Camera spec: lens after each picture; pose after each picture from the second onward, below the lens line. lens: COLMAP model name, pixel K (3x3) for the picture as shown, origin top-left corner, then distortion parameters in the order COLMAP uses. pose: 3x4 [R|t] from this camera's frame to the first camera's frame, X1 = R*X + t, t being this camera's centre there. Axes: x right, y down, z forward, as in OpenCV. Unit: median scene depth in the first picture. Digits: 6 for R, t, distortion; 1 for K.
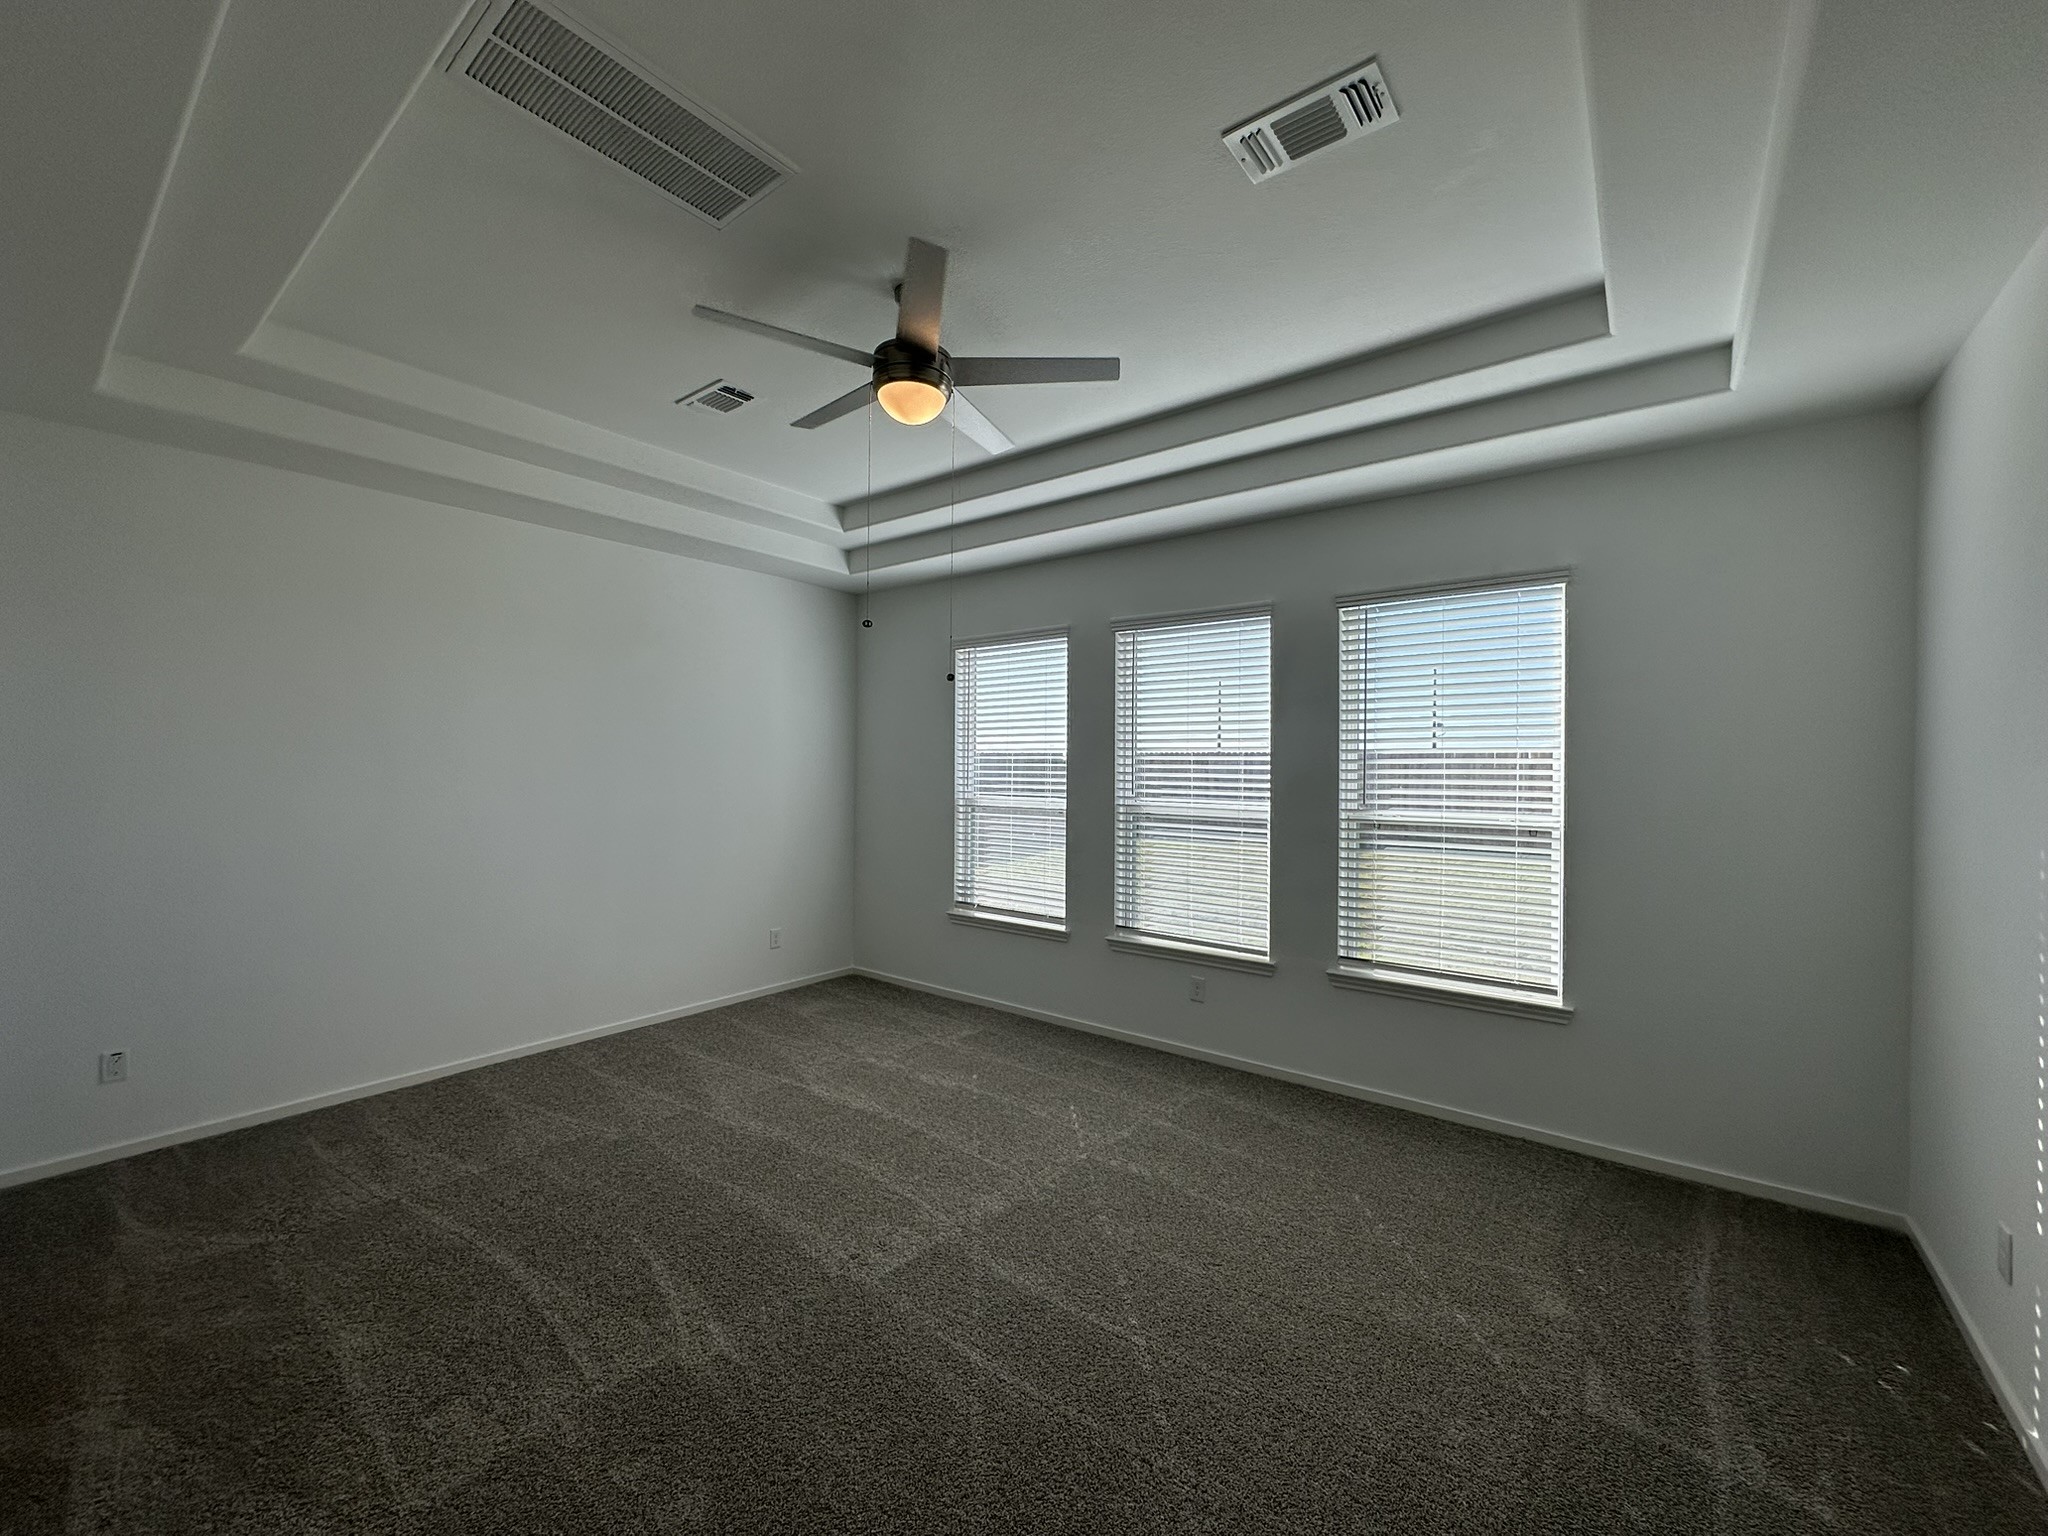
lens RADIAL K [[818.1, 0, 1022.2], [0, 818.1, 765.0], [0, 0, 1]] dist [-0.005825, 0.001486]
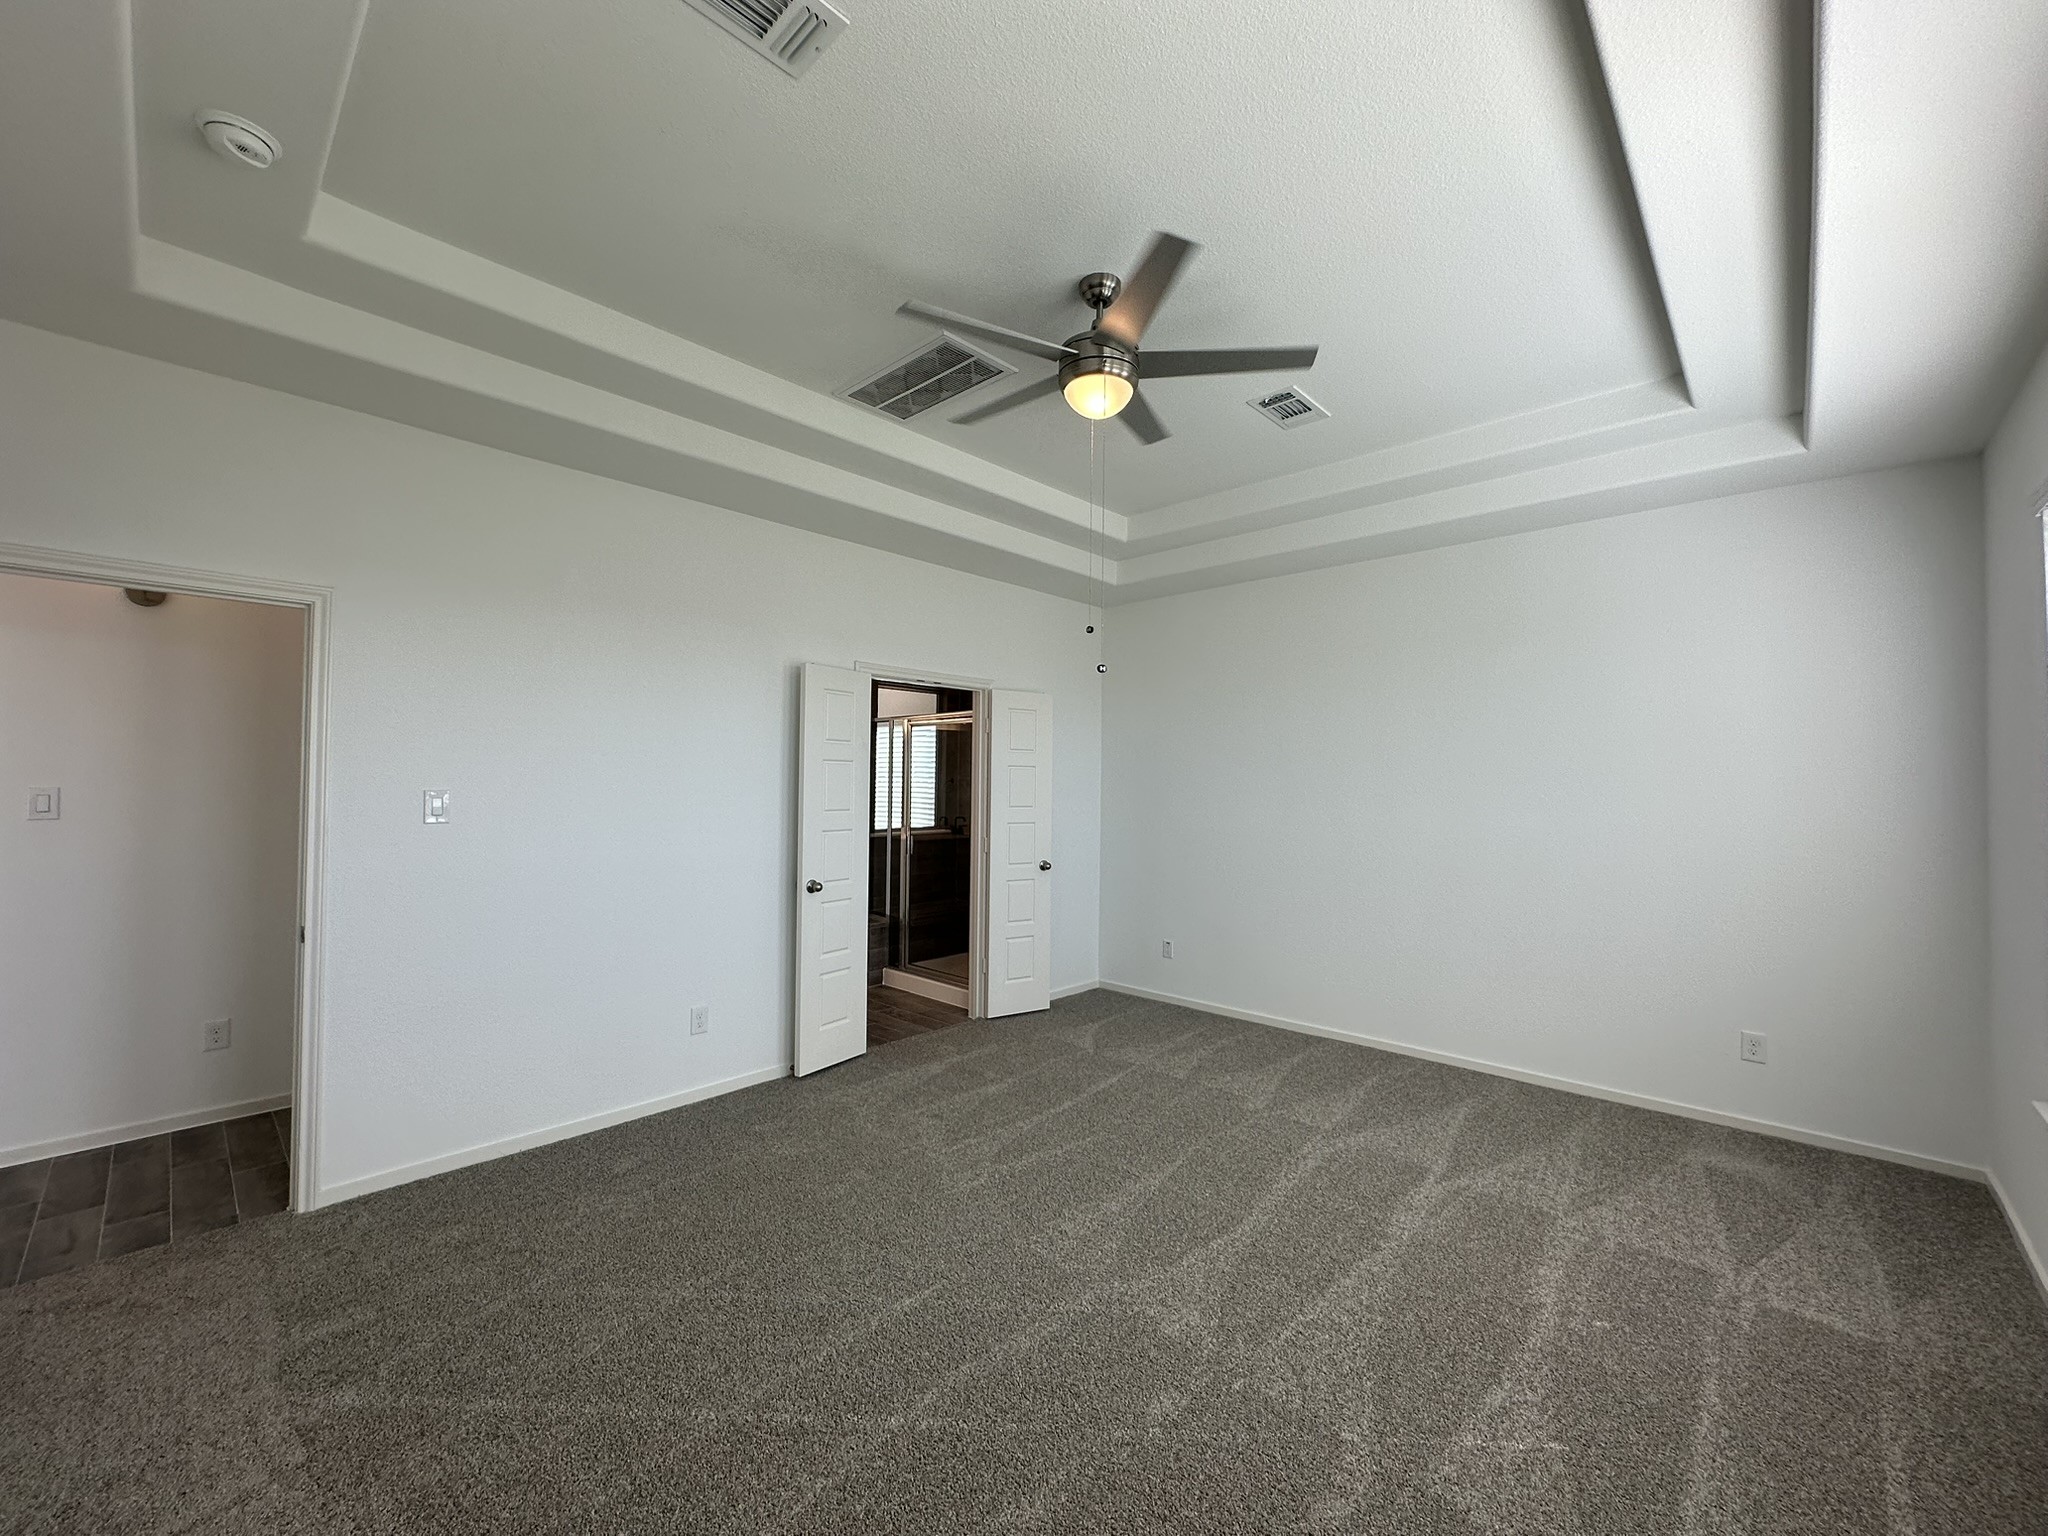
lens RADIAL K [[818.1, 0, 1022.2], [0, 818.1, 776.6], [0, 0, 1]] dist [-0.005825, 0.001486]
pose [[-0.097046, -0.020381, -0.995071, 0.490239], [-0.010805, 0.999753, -0.019423, 0.021899], [0.995221, 0.008866, -0.097242, 0.600519]]
